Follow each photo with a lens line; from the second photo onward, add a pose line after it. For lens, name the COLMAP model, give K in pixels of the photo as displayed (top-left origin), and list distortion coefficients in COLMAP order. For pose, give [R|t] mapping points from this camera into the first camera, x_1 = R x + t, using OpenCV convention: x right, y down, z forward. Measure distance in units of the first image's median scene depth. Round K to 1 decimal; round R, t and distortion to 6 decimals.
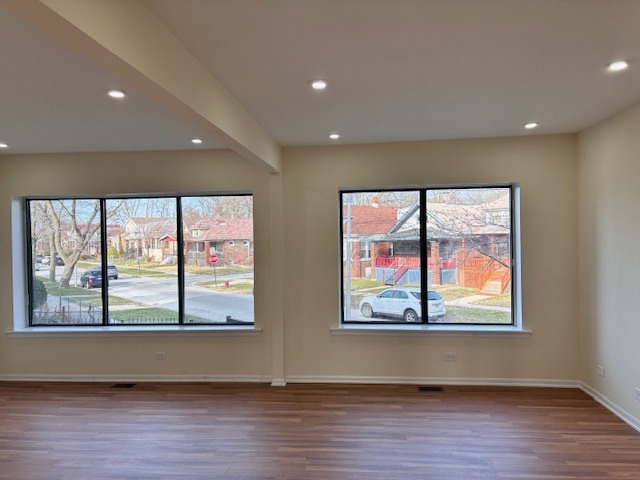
lens RADIAL K [[481.4, 0, 323.1], [0, 481.4, 241.2], [0, 0, 1]] dist [0.055296, -0.059805]
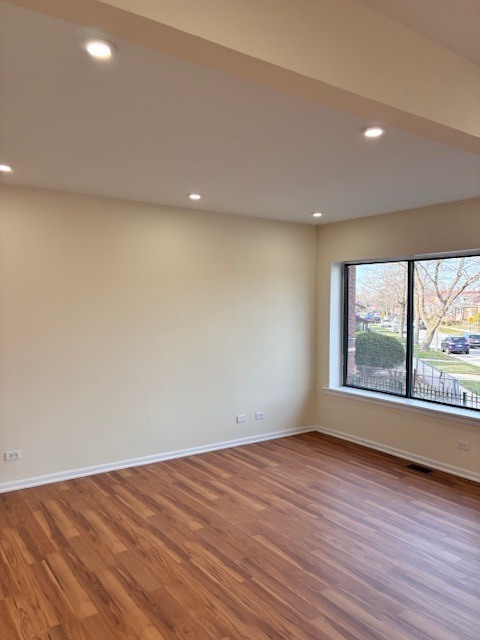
lens RADIAL K [[481.4, 0, 237.8], [0, 481.4, 314.2], [0, 0, 1]] dist [0.055296, -0.059805]
pose [[0.637925, 0.040596, -0.769027, 0.050406], [-0.029718, 0.999163, 0.028093, -0.002672], [0.769525, 0.004932, 0.638598, 0.155199]]
